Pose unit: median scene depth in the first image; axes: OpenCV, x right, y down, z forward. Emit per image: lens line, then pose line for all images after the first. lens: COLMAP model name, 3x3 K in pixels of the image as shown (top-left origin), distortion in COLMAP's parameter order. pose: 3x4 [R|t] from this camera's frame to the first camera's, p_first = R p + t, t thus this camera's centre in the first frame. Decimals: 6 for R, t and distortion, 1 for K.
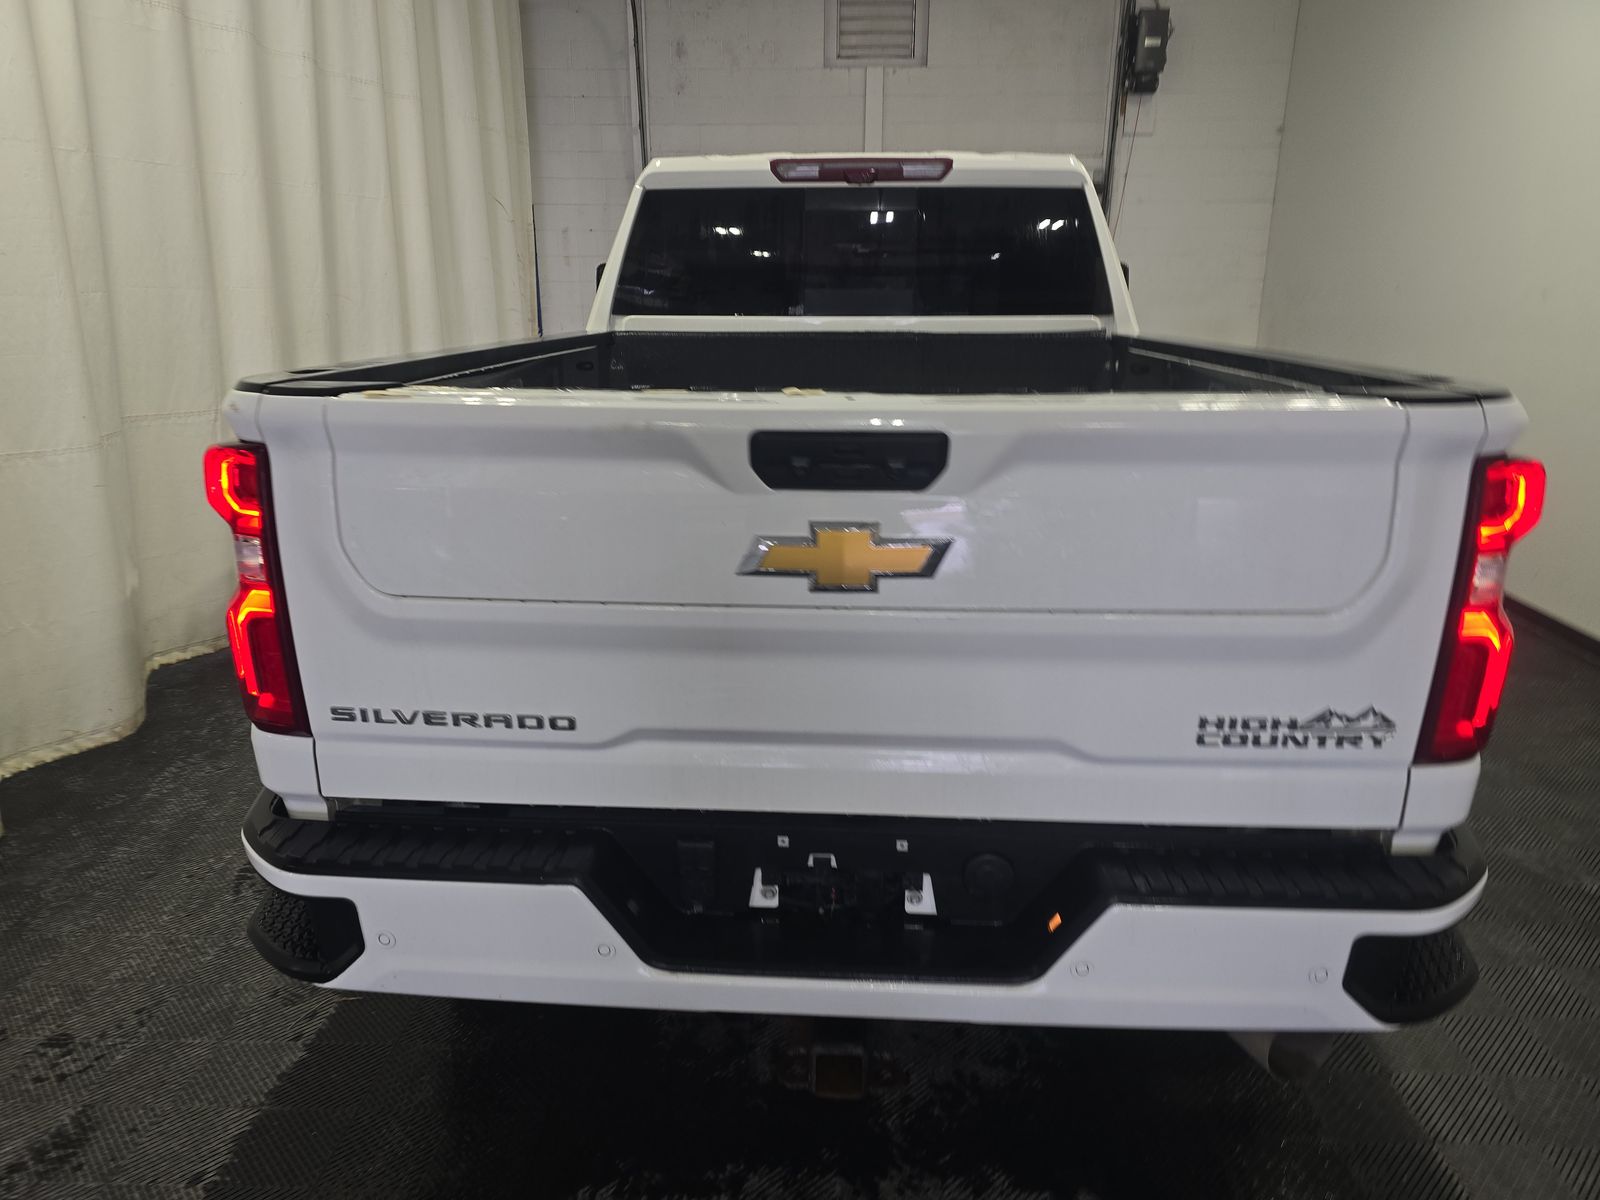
lens RADIAL K [[1086.5, 0, 812.9], [0, 1086.5, 601.7], [0, 0, 1]] dist [0.019598, -0.012953]
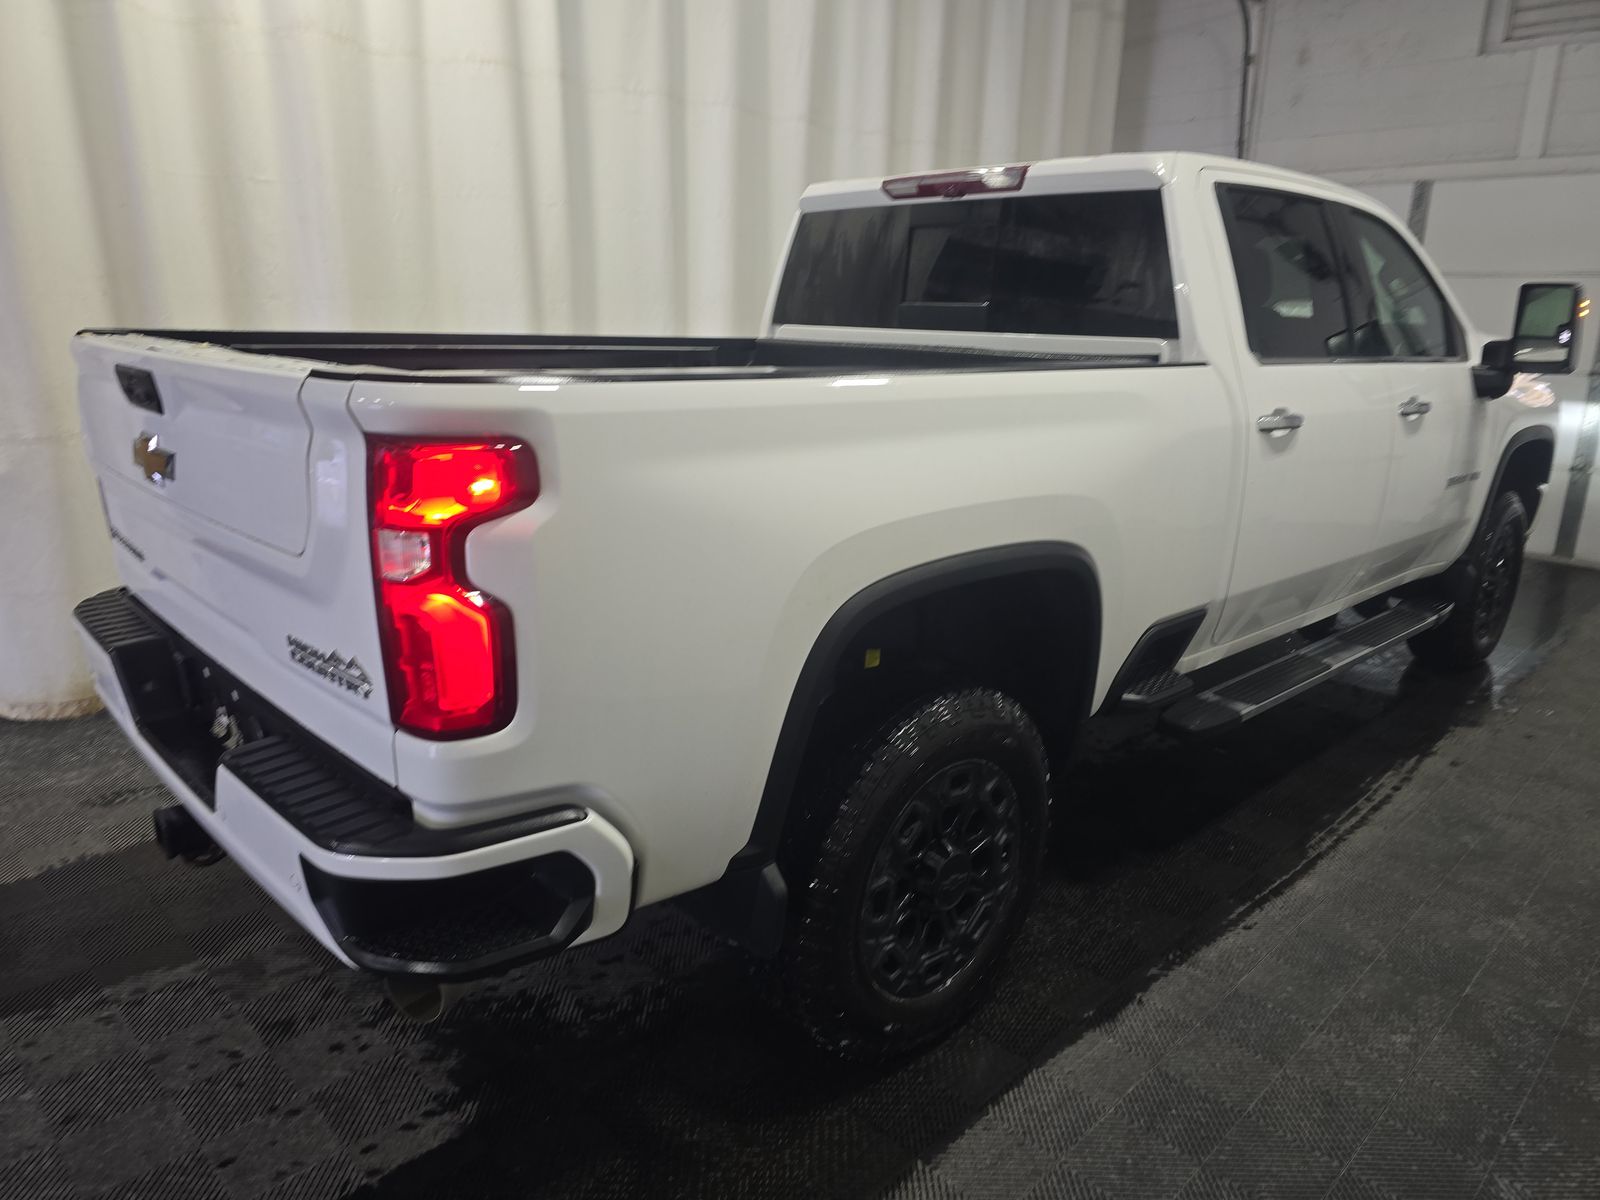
lens RADIAL K [[1086.5, 0, 783.0], [0, 1086.5, 595.2], [0, 0, 1]] dist [0.019598, -0.012953]
pose [[0.727151, 0.192573, -0.658913, 0.640748], [-0.213519, 0.975683, 0.049520, -0.046252], [0.652427, 0.104682, 0.750587, 0.189888]]
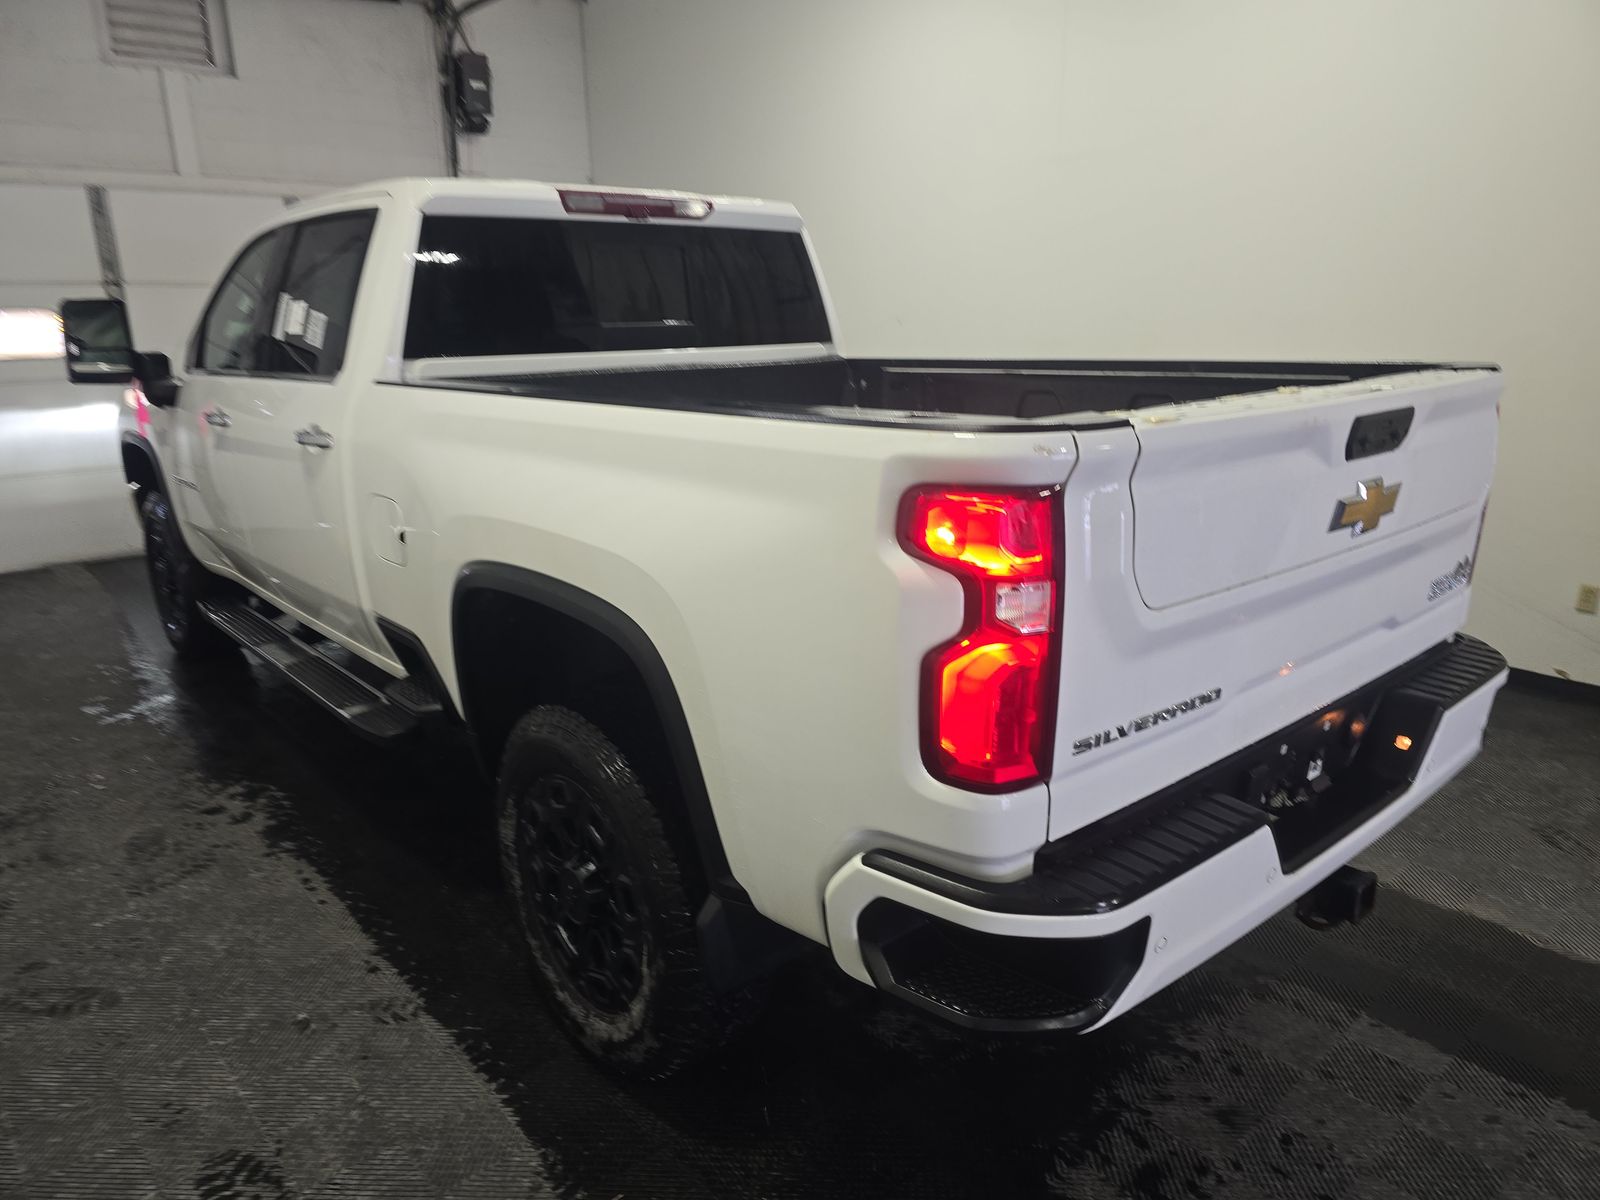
lens RADIAL K [[1086.5, 0, 800.9], [0, 1086.5, 604.4], [0, 0, 1]] dist [0.019598, -0.012953]
pose [[0.713991, -0.193488, 0.672889, -0.579242], [0.211434, 0.975773, 0.056232, -0.061872], [-0.667467, 0.102123, 0.737603, 0.194089]]
